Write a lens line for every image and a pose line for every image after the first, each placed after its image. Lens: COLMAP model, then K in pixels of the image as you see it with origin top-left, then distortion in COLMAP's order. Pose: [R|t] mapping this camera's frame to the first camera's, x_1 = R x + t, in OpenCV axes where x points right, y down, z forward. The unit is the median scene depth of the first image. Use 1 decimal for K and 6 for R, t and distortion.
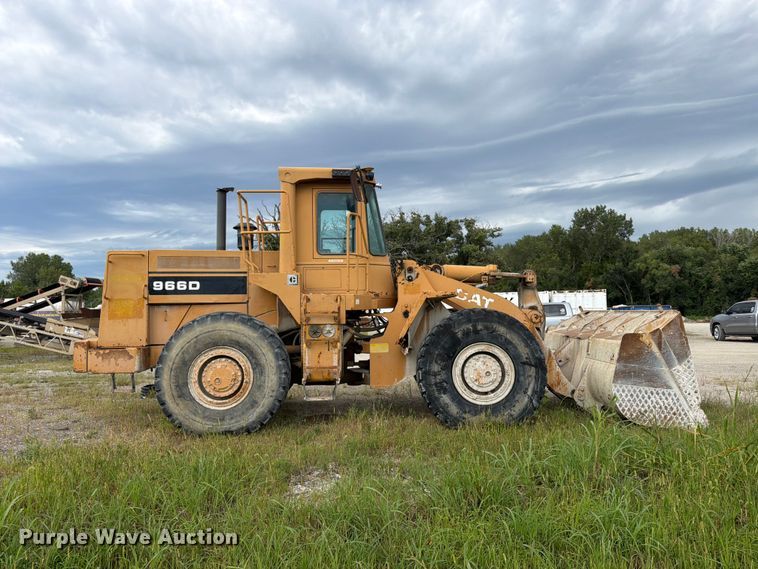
lens RADIAL K [[547.4, 0, 376.0], [0, 547.4, 279.1], [0, 0, 1]] dist [0.043759, -0.058704]
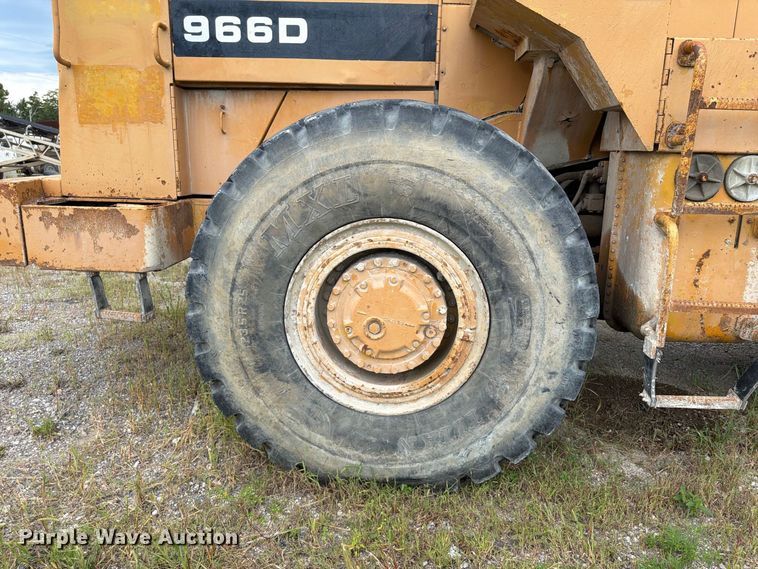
lens RADIAL K [[547.4, 0, 373.4], [0, 547.4, 283.2], [0, 0, 1]] dist [0.043759, -0.058704]
pose [[0.985239, 0.069761, -0.156323, -0.218409], [-0.020579, 0.954840, 0.296408, 0.061222], [0.169941, -0.288816, 0.942181, 0.642697]]
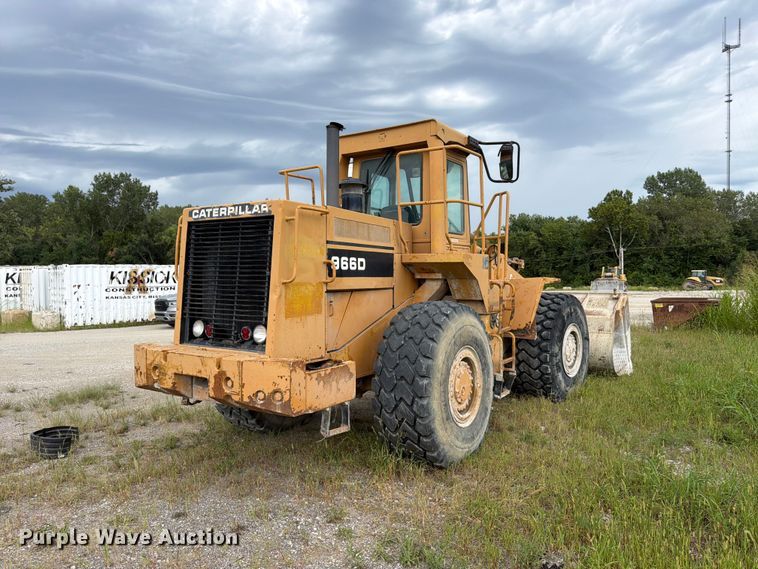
lens RADIAL K [[547.4, 0, 393.9], [0, 547.4, 261.6], [0, 0, 1]] dist [0.043759, -0.058704]
pose [[0.604929, 0.036184, 0.795457, -0.881679], [-0.052866, 0.998588, -0.005221, 0.010085], [-0.794522, -0.038895, 0.605988, 0.551789]]
